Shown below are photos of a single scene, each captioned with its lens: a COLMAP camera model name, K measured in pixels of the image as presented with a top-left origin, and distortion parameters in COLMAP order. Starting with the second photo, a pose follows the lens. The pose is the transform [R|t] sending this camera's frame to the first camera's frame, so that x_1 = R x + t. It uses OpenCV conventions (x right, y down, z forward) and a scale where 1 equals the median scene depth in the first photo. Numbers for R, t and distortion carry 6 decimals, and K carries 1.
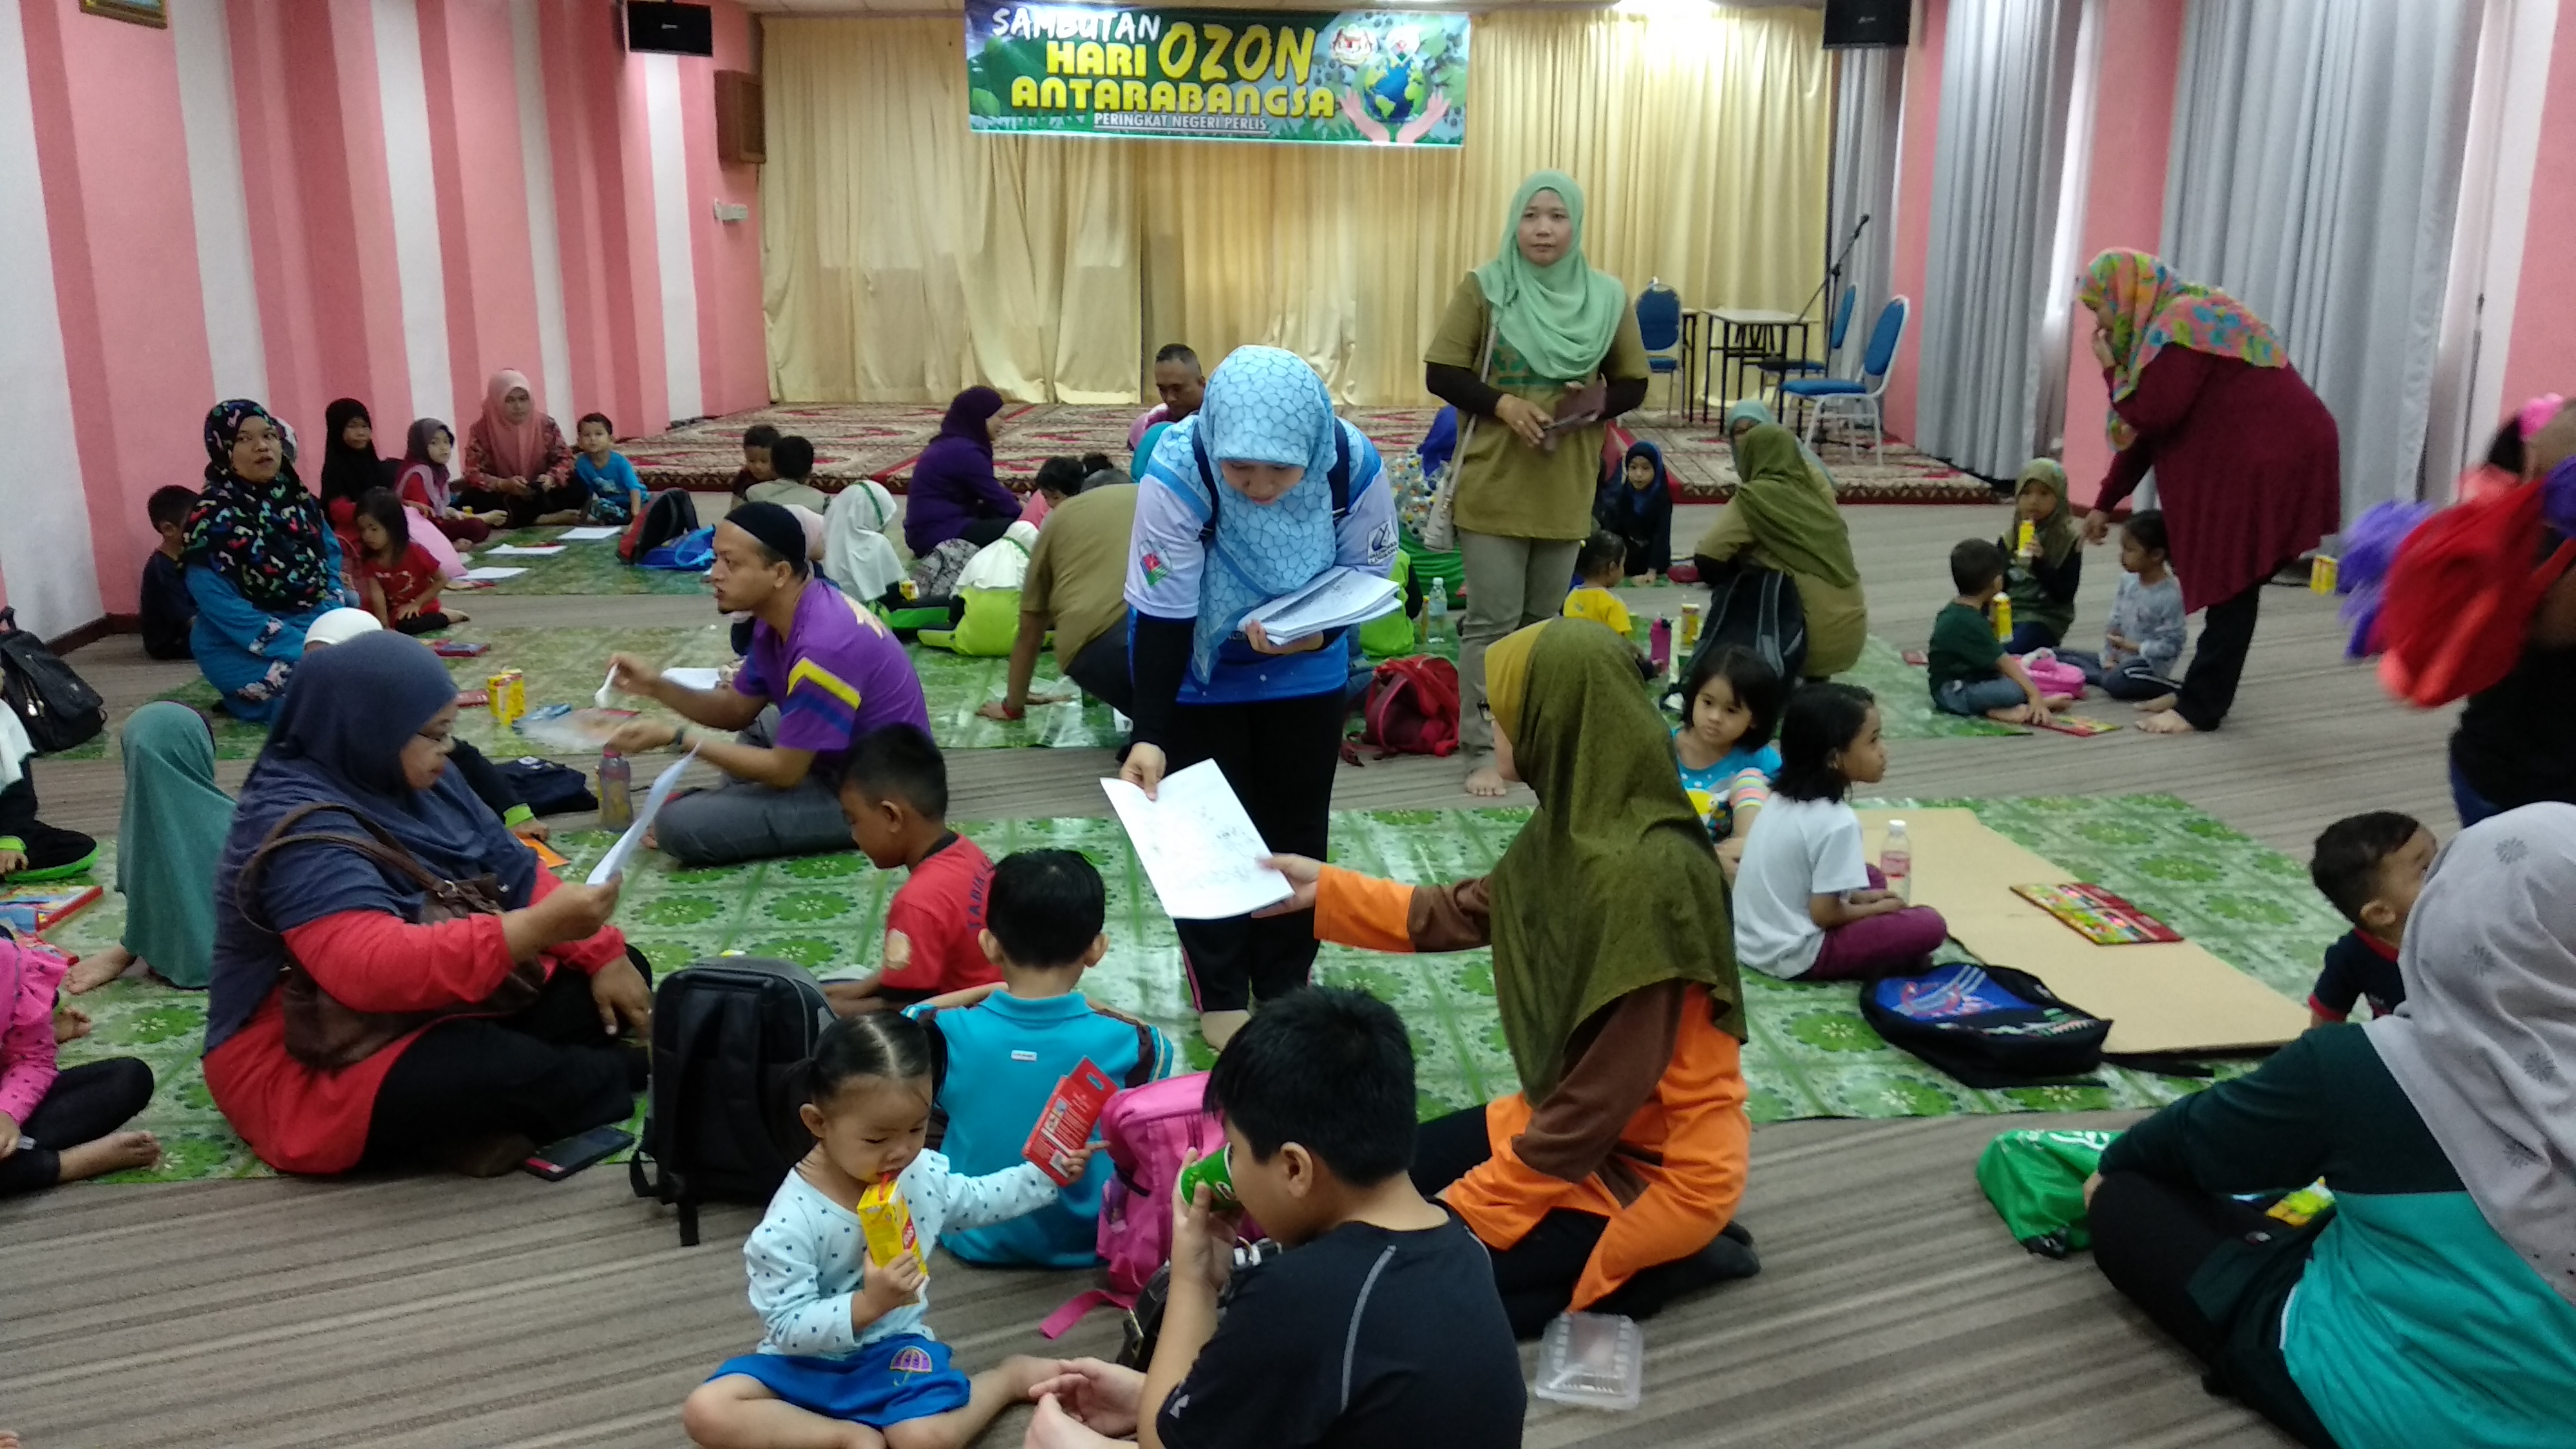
lens RADIAL K [[1965.5, 0, 1281.8], [0, 1965.5, 707.2], [0, 0, 1]] dist [0.032808, -0.048748]
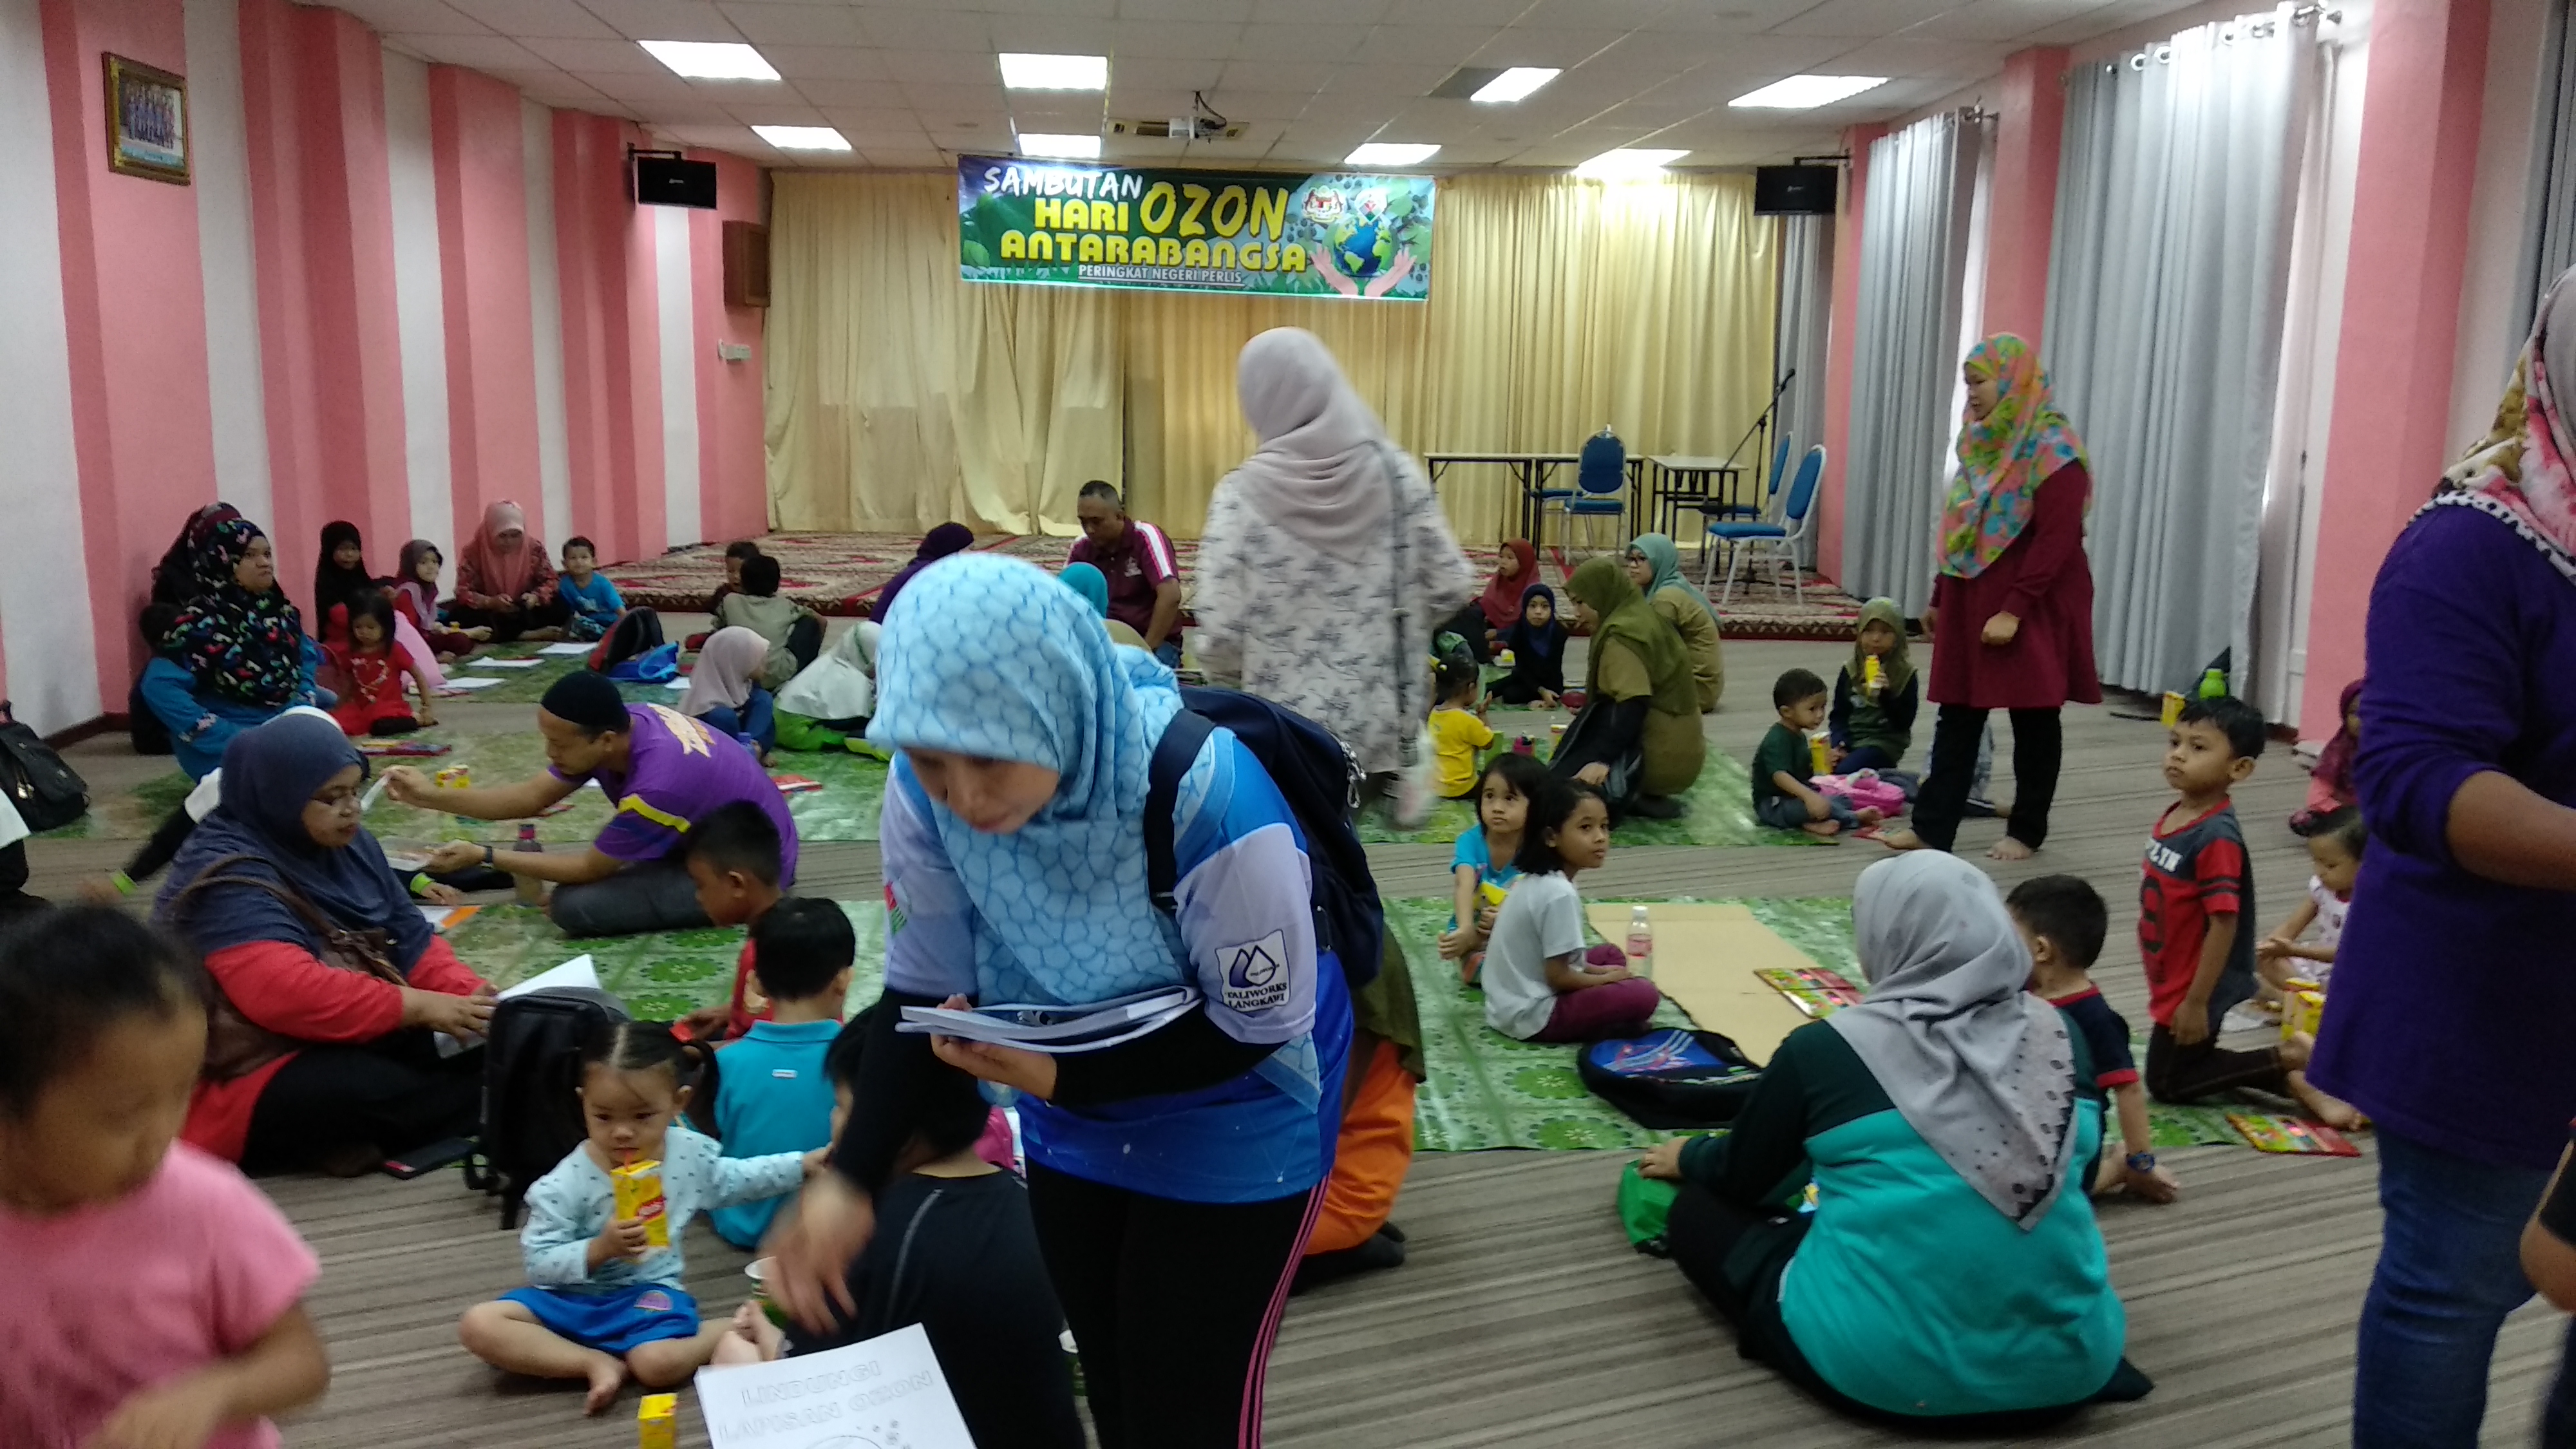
lens RADIAL K [[1965.5, 0, 1303.8], [0, 1965.5, 713.2], [0, 0, 1]] dist [0.032808, -0.048748]
pose [[0.999858, 0.014535, -0.008572, 0.090235], [-0.015066, 0.997740, -0.065476, 0.016911], [0.007601, 0.065596, 0.997817, -0.097754]]
